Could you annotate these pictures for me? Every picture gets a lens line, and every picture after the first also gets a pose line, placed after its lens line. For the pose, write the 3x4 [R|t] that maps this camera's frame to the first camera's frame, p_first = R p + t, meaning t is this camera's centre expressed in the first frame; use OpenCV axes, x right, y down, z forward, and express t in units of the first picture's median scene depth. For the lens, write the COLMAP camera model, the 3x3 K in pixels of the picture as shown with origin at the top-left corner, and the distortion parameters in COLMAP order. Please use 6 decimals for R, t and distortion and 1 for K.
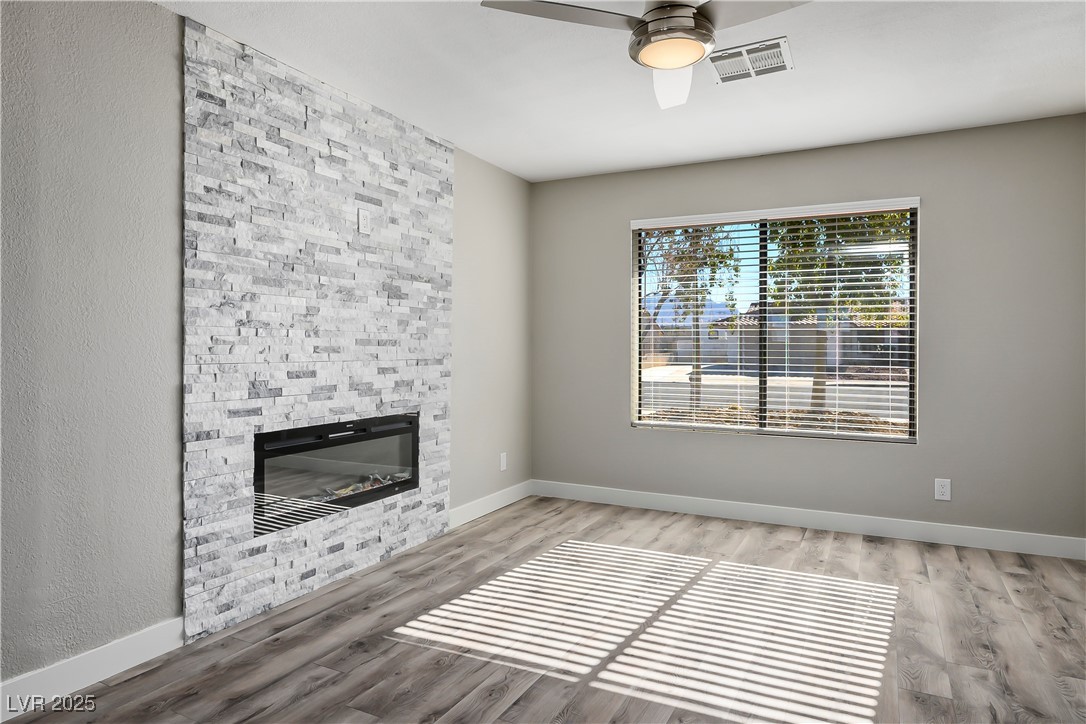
lens RADIAL K [[663.3, 0, 545.6], [0, 663.3, 345.6], [0, 0, 1]] dist [0.000556, 0.000128]
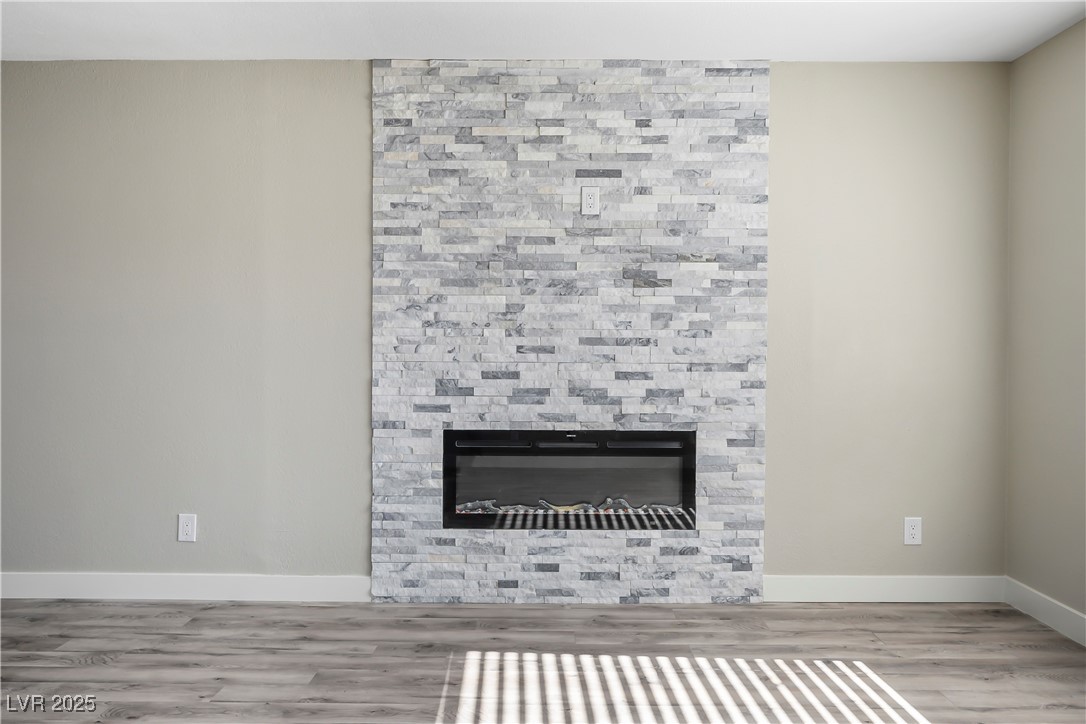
lens RADIAL K [[949.8, 0, 541.8], [0, 949.8, 360.8], [0, 0, 1]] dist [-0.000400, 0.008924]
pose [[0.438349, 0.016909, -0.898646, 0.880412], [-0.000464, 0.999827, 0.018586, -0.002871], [0.898805, -0.007730, 0.438281, 0.440210]]
